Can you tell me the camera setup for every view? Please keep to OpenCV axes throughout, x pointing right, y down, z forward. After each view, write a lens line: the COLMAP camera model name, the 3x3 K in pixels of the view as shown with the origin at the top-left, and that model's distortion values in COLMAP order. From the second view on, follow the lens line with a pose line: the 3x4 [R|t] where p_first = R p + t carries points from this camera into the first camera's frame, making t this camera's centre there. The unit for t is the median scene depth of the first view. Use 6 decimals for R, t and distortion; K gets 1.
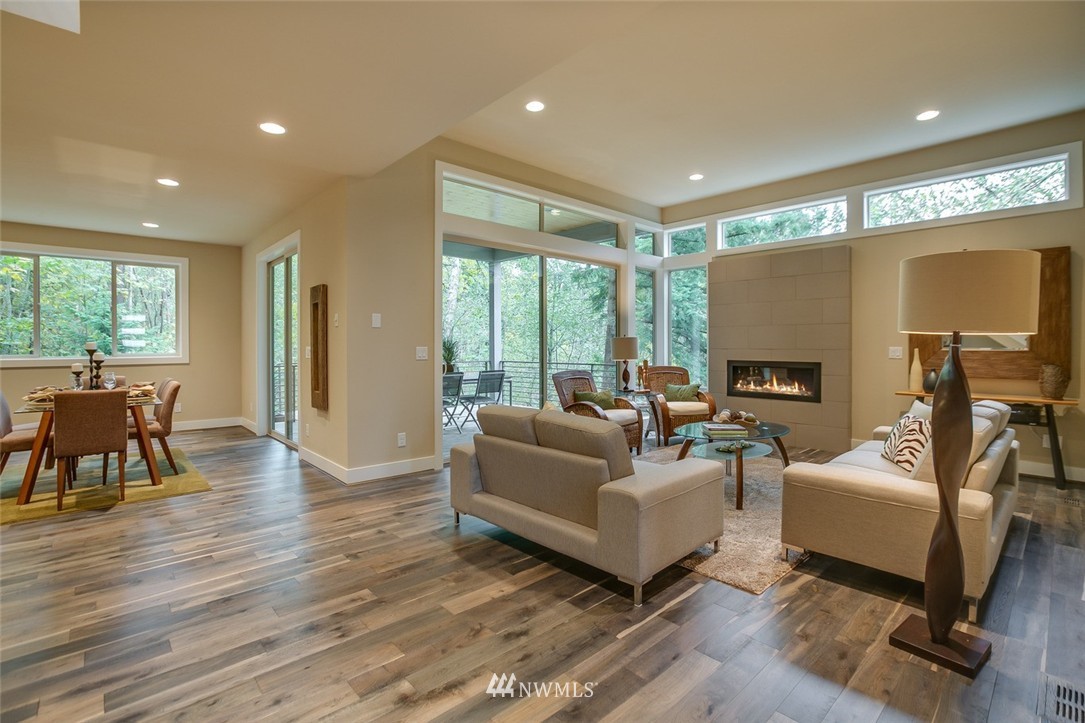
lens RADIAL K [[494.4, 0, 537.2], [0, 494.4, 349.4], [0, 0, 1]] dist [-0.041407, 0.013595]
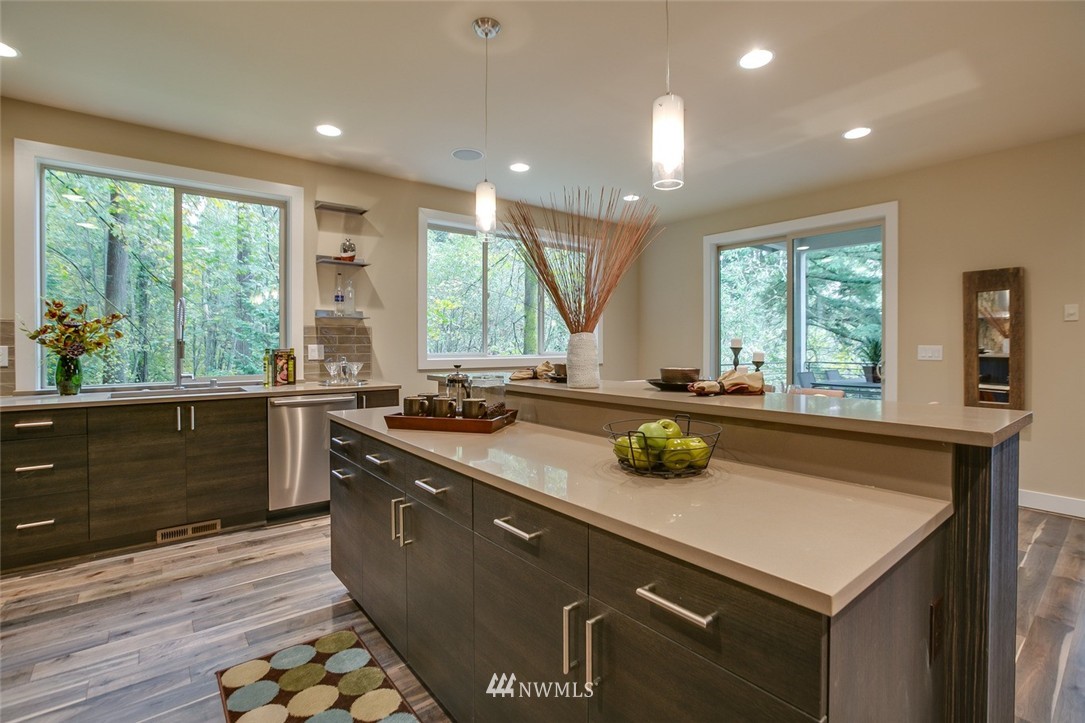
lens RADIAL K [[494.4, 0, 537.2], [0, 494.4, 349.4], [0, 0, 1]] dist [-0.041407, 0.013595]
pose [[0.998522, 0.000528, -0.054337, -1.447919], [-0.000444, 0.999999, 0.001566, 0.002636], [0.054338, -0.001539, 0.998521, 0.225013]]
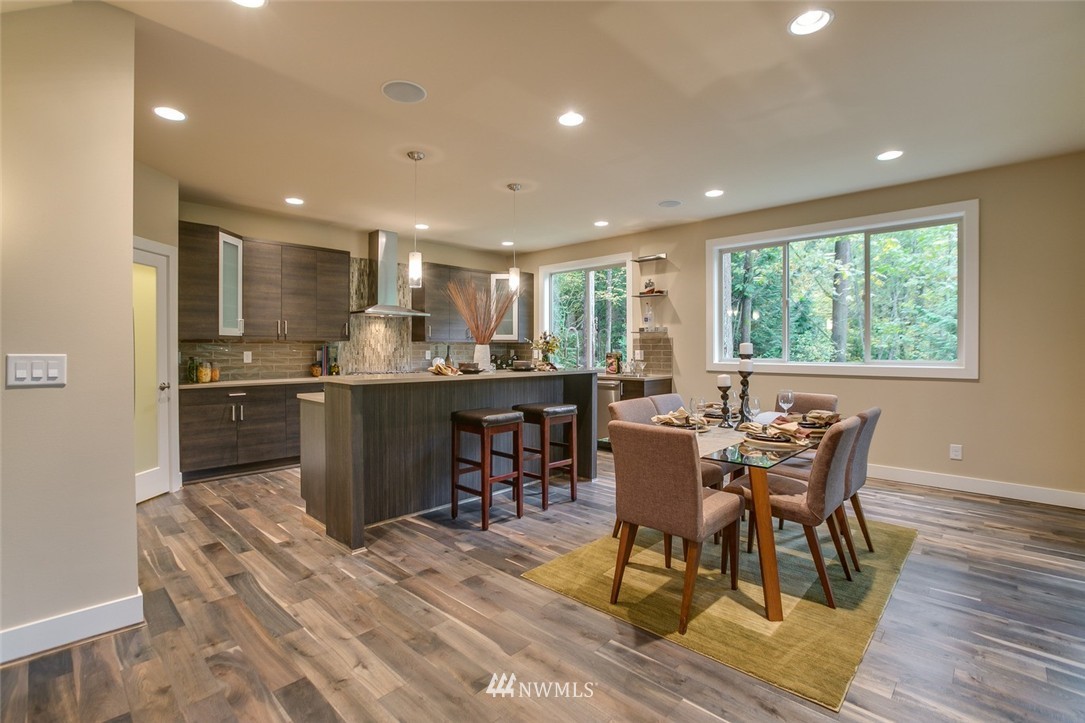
lens RADIAL K [[494.4, 0, 537.2], [0, 494.4, 349.4], [0, 0, 1]] dist [-0.041407, 0.013595]
pose [[0.068957, -0.000378, -0.997620, -0.332600], [-0.007741, 0.999970, -0.000914, -0.004296], [0.997590, 0.007786, 0.068952, 0.808236]]
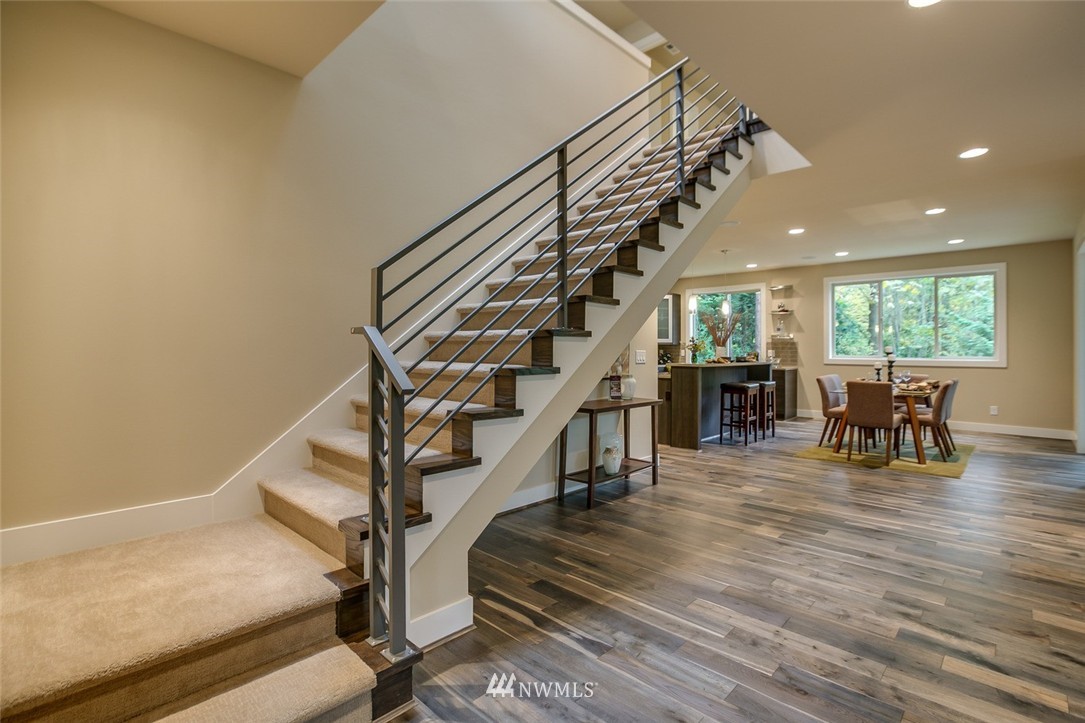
lens RADIAL K [[507.3, 0, 538.2], [0, 507.3, 343.3], [0, 0, 1]] dist [-0.020015, 0.001005]
pose [[0.060453, -0.010723, -0.998113, 0.464703], [-0.009401, 0.999892, -0.011311, -0.000323], [0.998127, 0.010067, 0.060345, -0.045776]]
